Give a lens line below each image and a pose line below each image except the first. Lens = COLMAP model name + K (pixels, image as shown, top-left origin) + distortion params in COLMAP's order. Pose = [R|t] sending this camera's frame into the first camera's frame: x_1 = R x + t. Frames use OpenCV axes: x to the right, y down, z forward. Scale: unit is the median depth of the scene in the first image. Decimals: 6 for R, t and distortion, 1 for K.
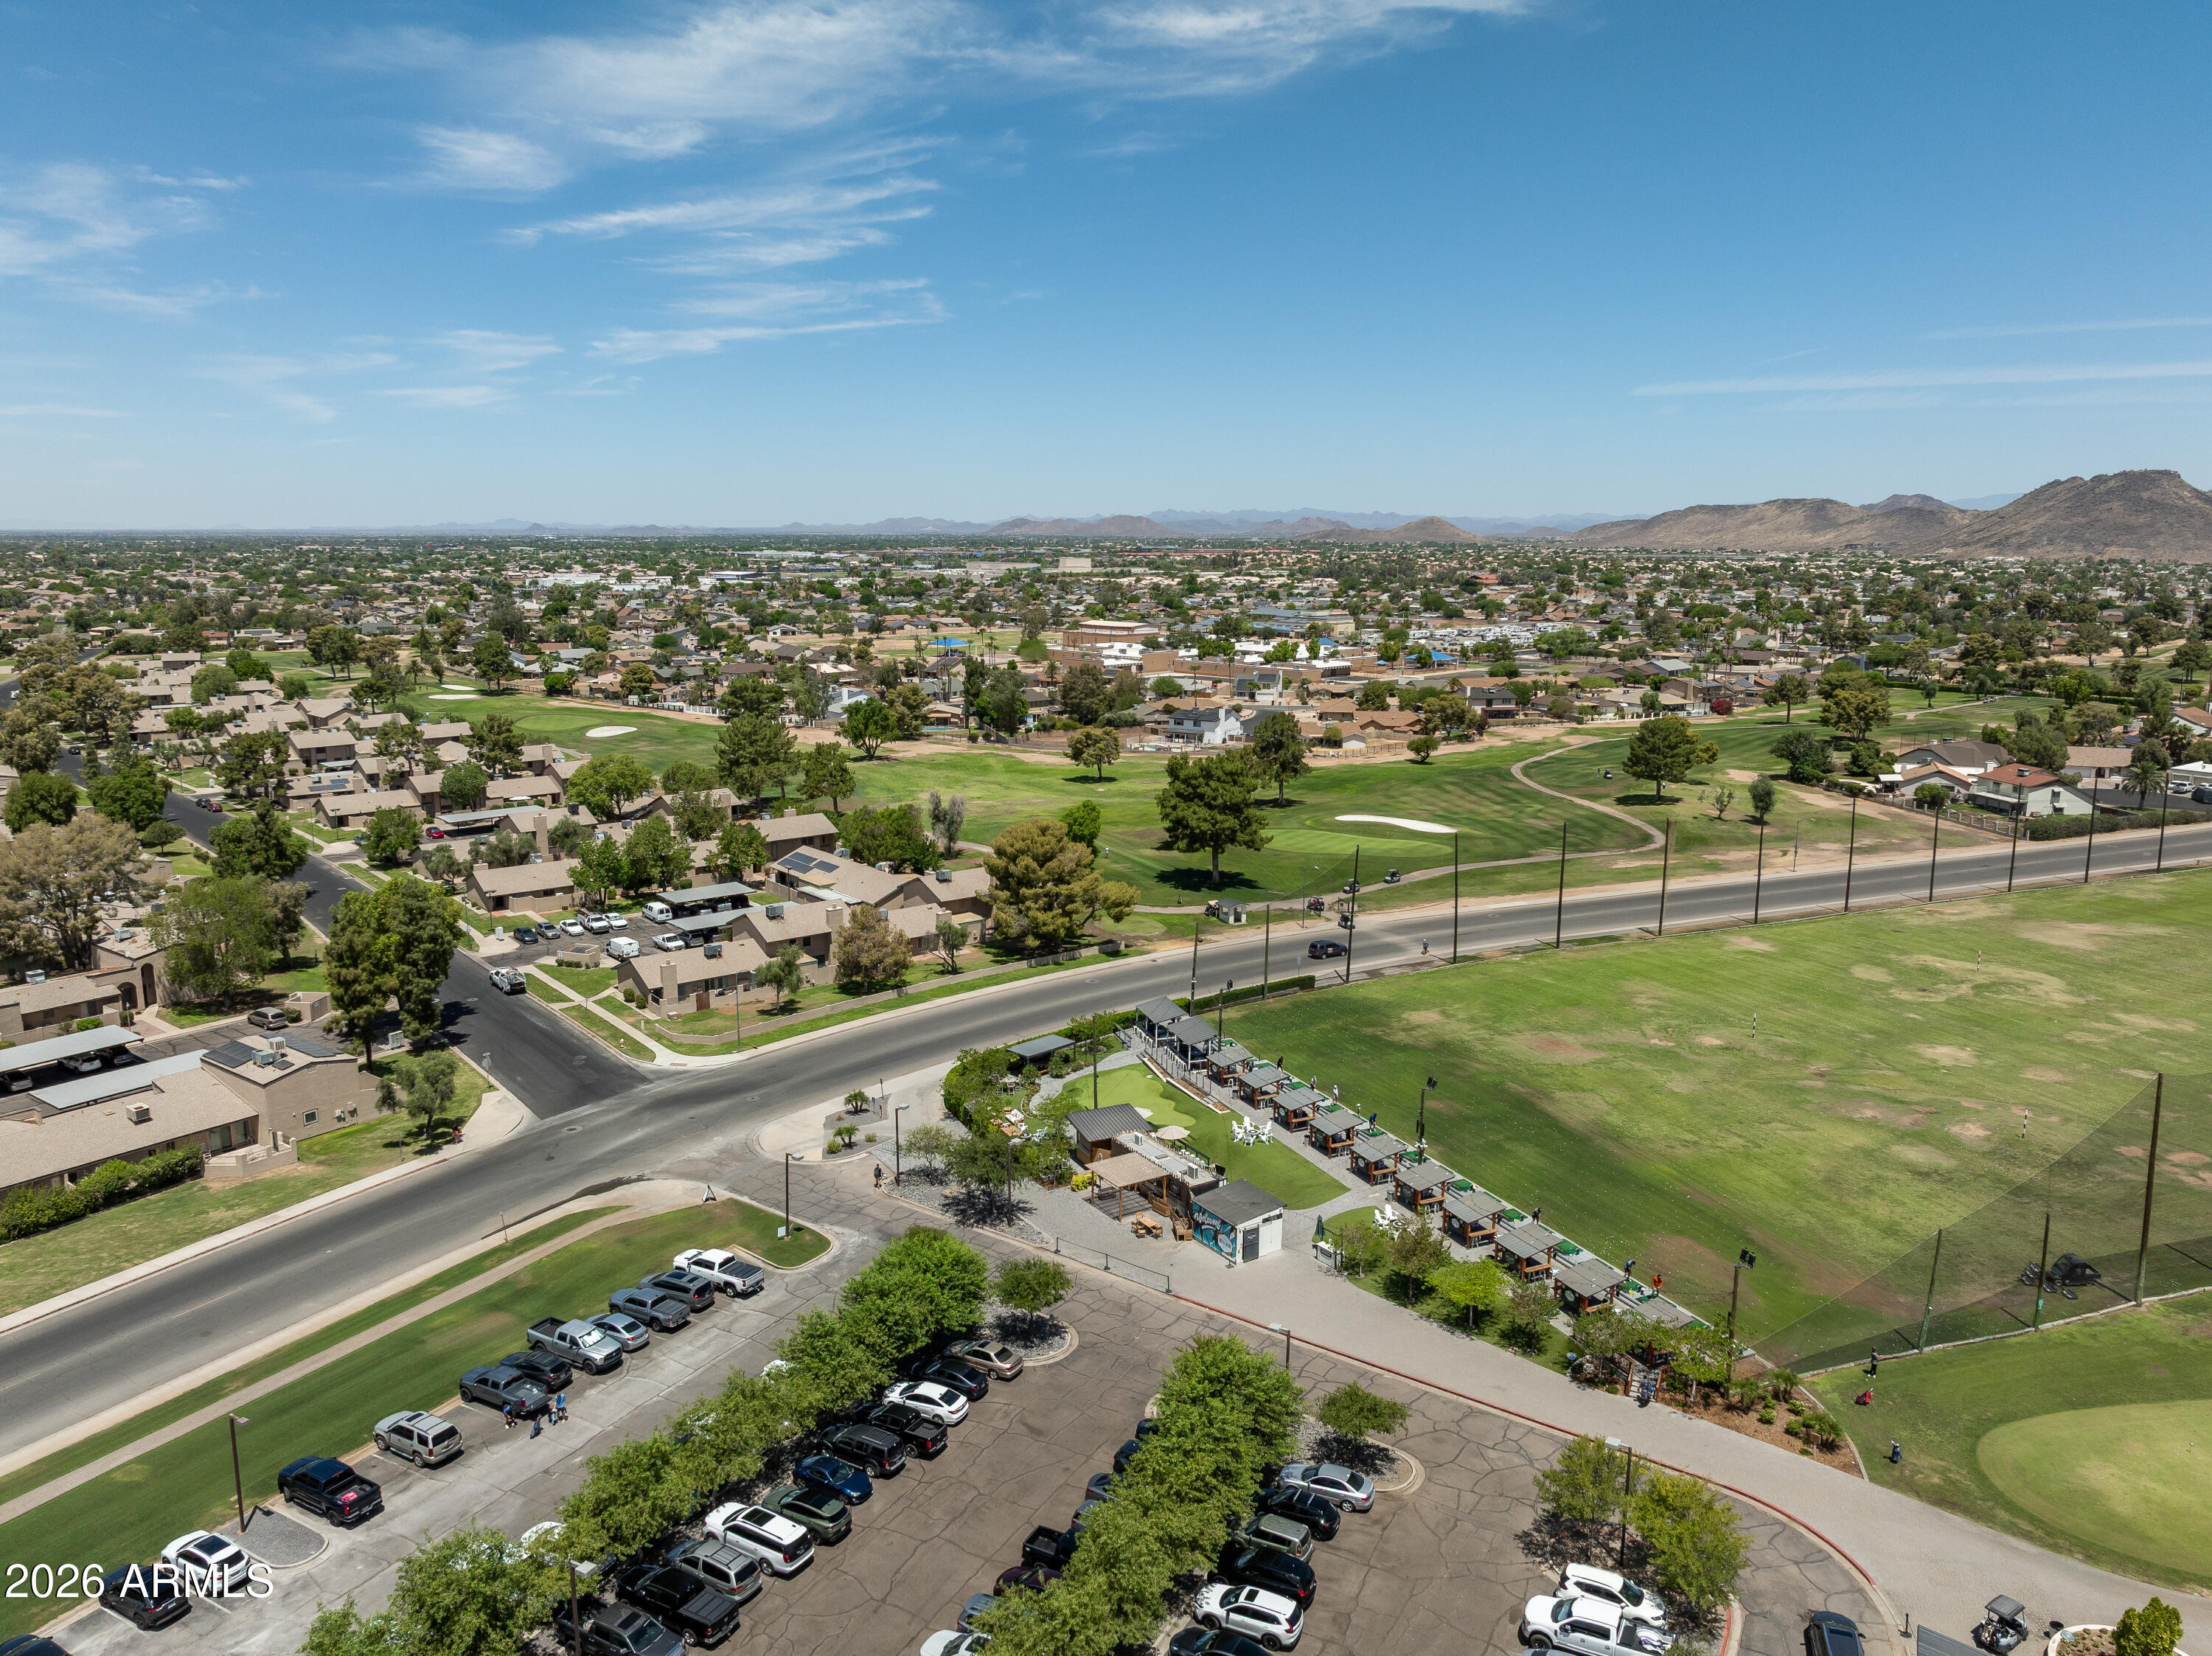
lens RADIAL K [[1554.2, 0, 1082.5], [0, 1554.2, 824.8], [0, 0, 1]] dist [-0.013302, 0.004704]
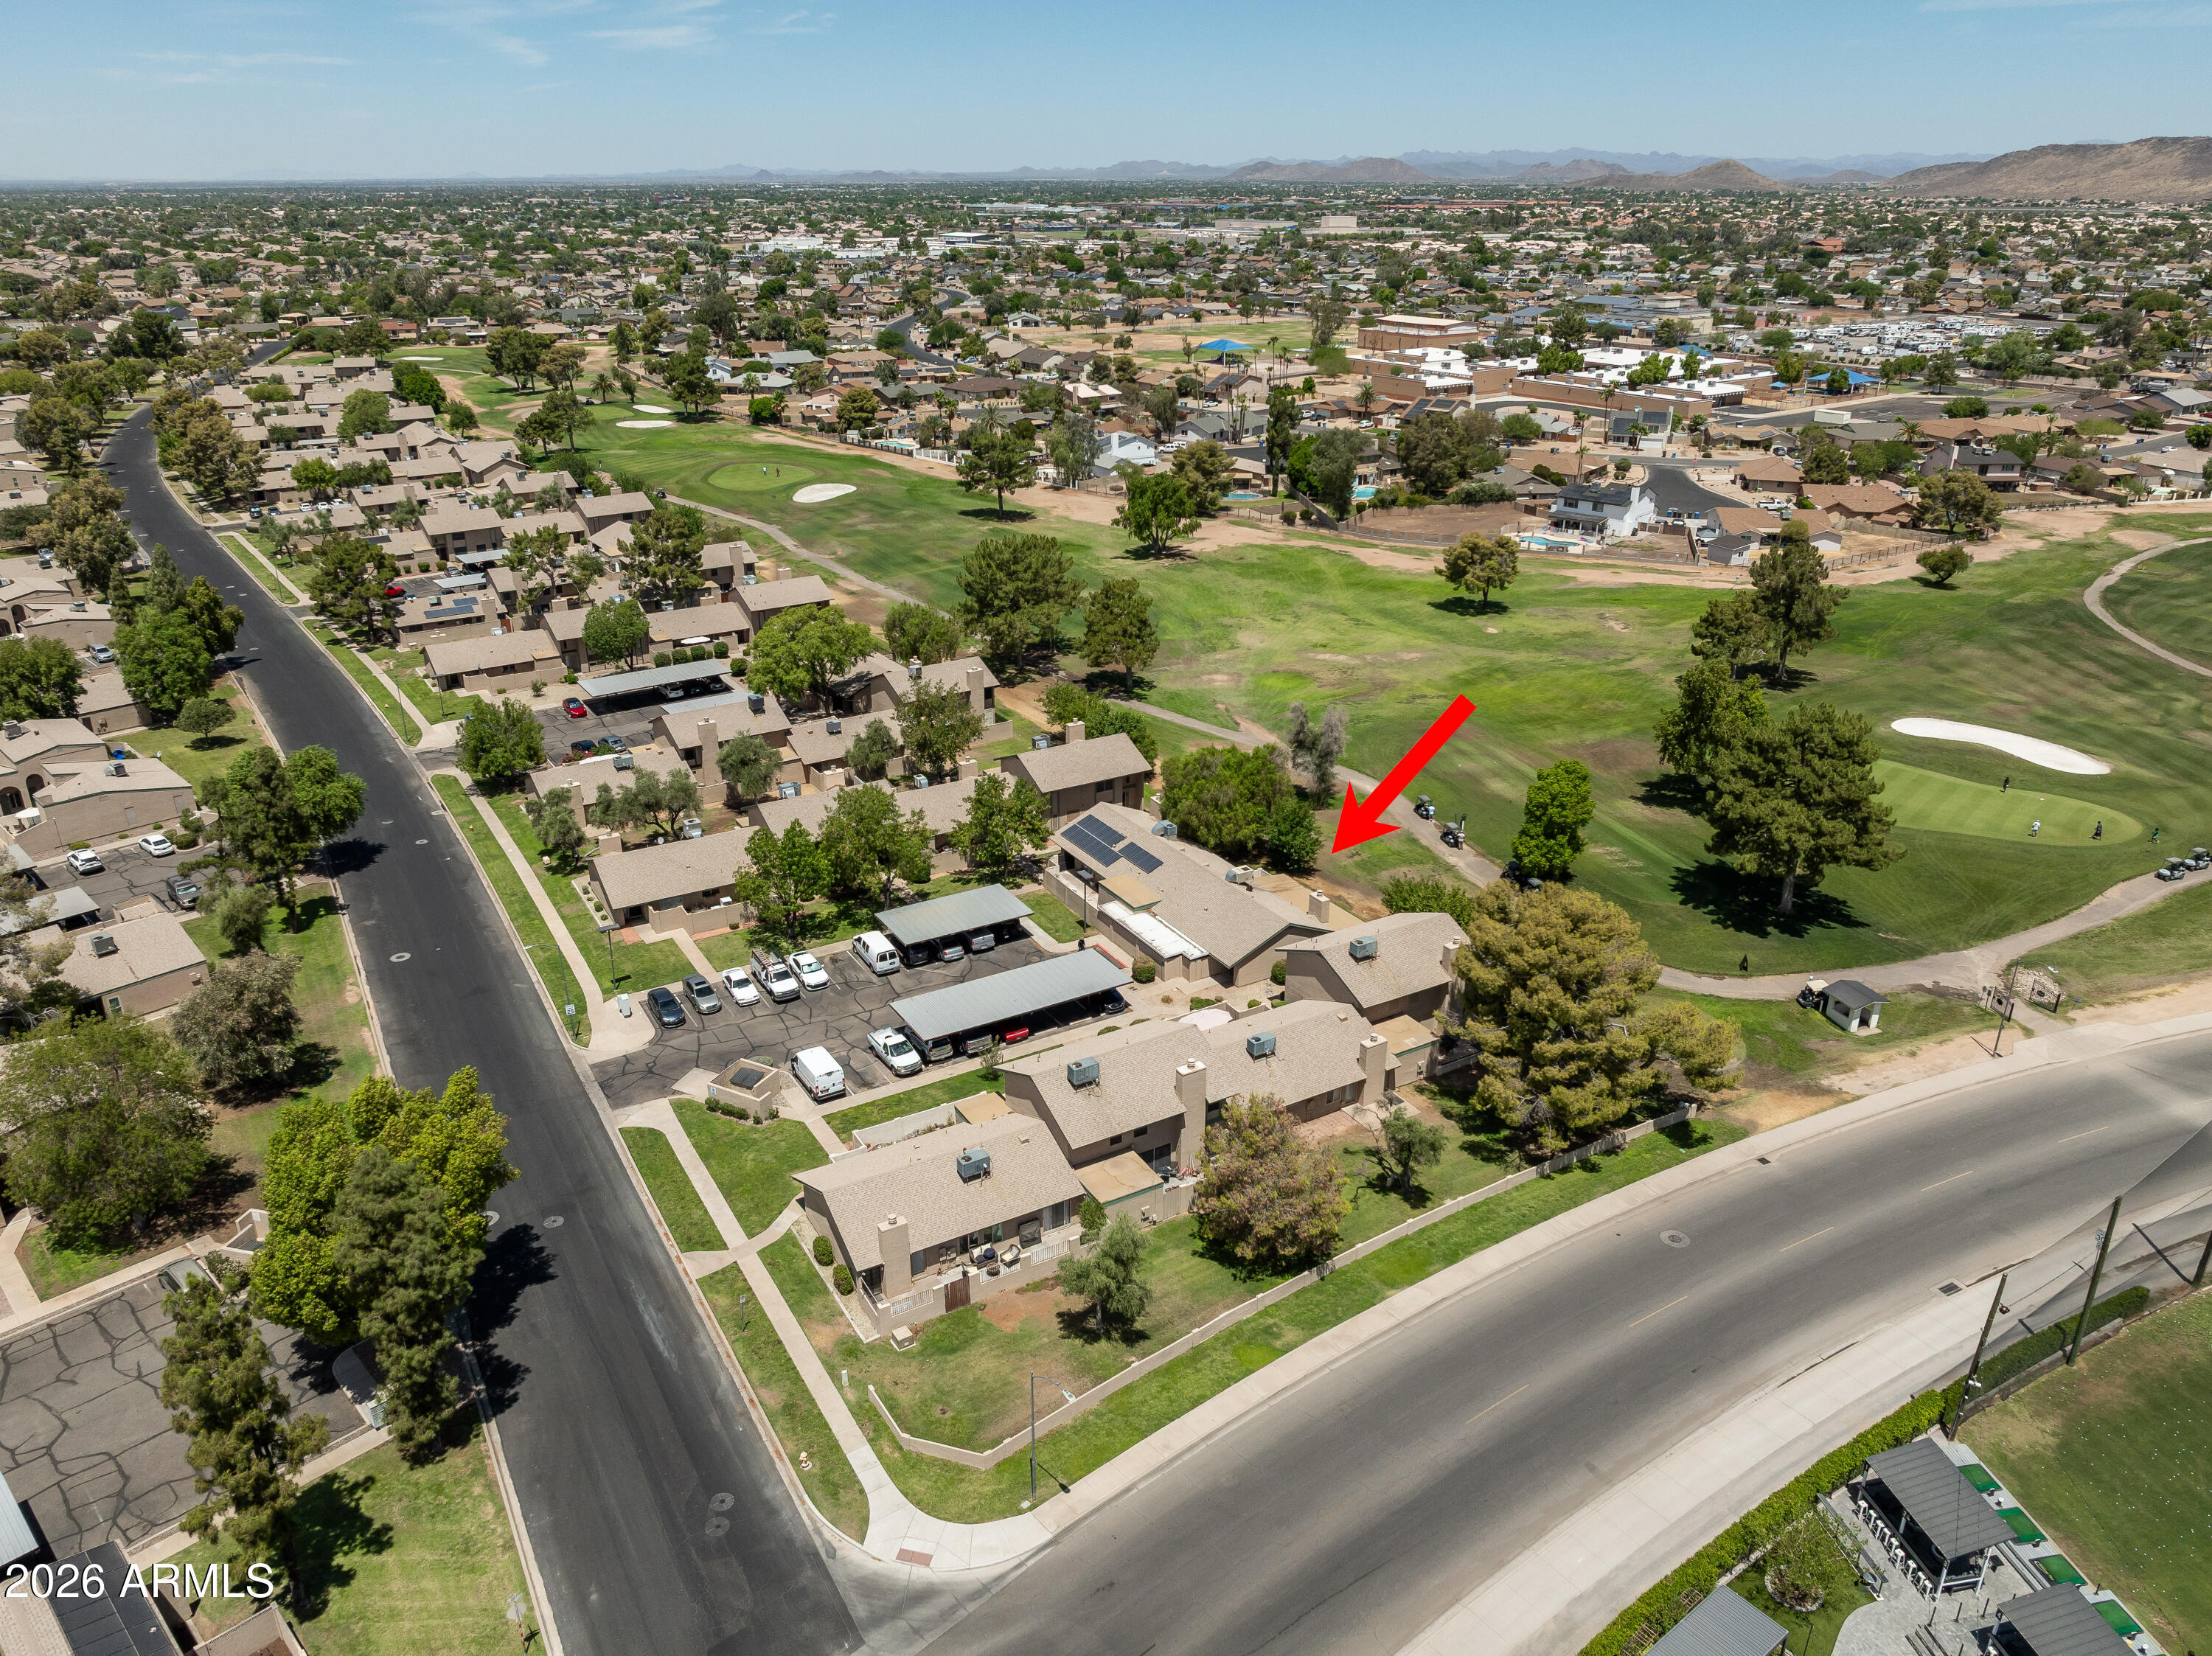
lens RADIAL K [[1550.8, 0, 1106.0], [0, 1550.8, 828.0], [0, 0, 1]] dist [-0.019004, 0.008186]
pose [[0.991358, 0.046239, -0.122766, -0.030107], [-0.019323, 0.977084, 0.211977, -0.033925], [0.129754, -0.207773, 0.969533, 0.116309]]
